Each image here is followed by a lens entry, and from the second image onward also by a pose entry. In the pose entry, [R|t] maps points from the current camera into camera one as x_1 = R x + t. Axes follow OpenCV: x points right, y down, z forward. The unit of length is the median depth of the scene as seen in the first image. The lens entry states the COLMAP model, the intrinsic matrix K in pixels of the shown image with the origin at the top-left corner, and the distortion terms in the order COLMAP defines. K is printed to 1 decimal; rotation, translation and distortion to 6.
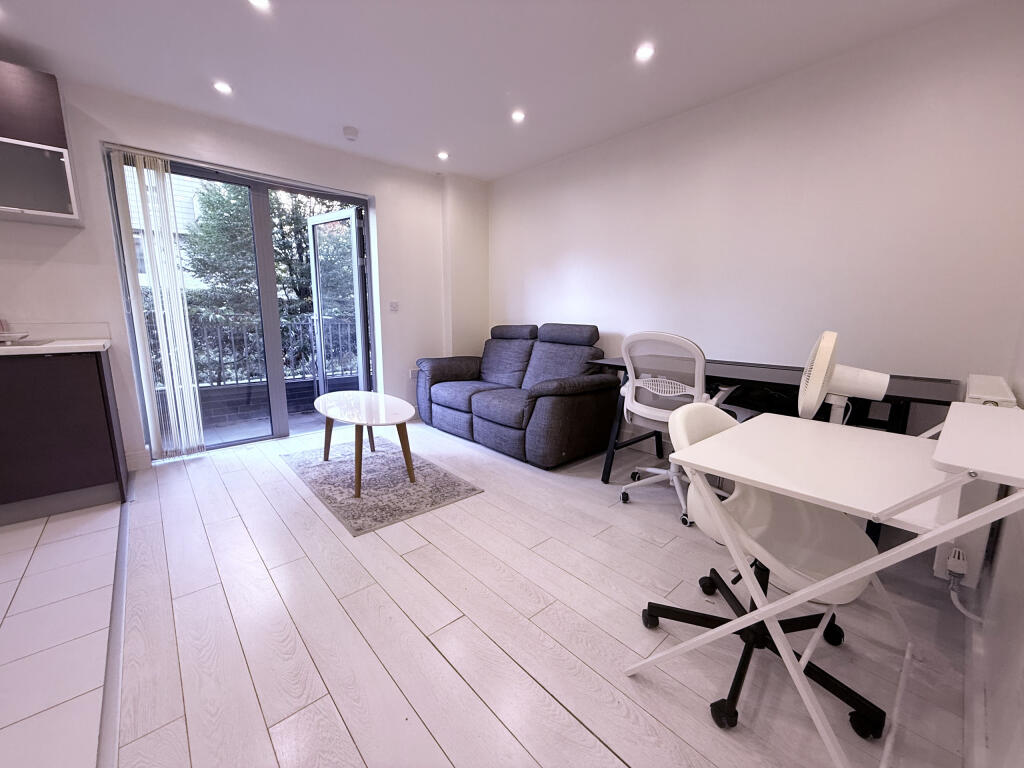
lens RADIAL K [[409.2, 0, 512.0], [0, 409.2, 384.0], [0, 0, 1]] dist [0.000161, -0.000073]
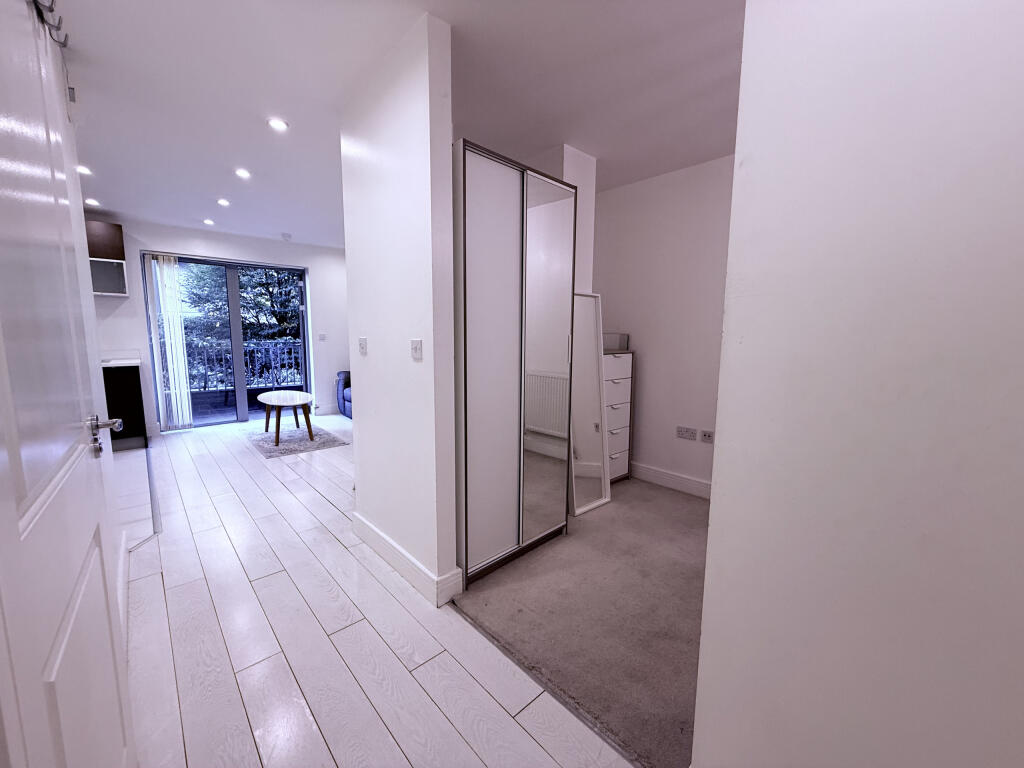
lens RADIAL K [[409.2, 0, 512.0], [0, 409.2, 384.0], [0, 0, 1]] dist [0.000161, -0.000073]
pose [[0.999950, -0.001140, 0.009985, 0.524318], [0.001565, 0.999088, -0.042665, 0.065219], [-0.009927, 0.042679, 0.999040, -0.674365]]
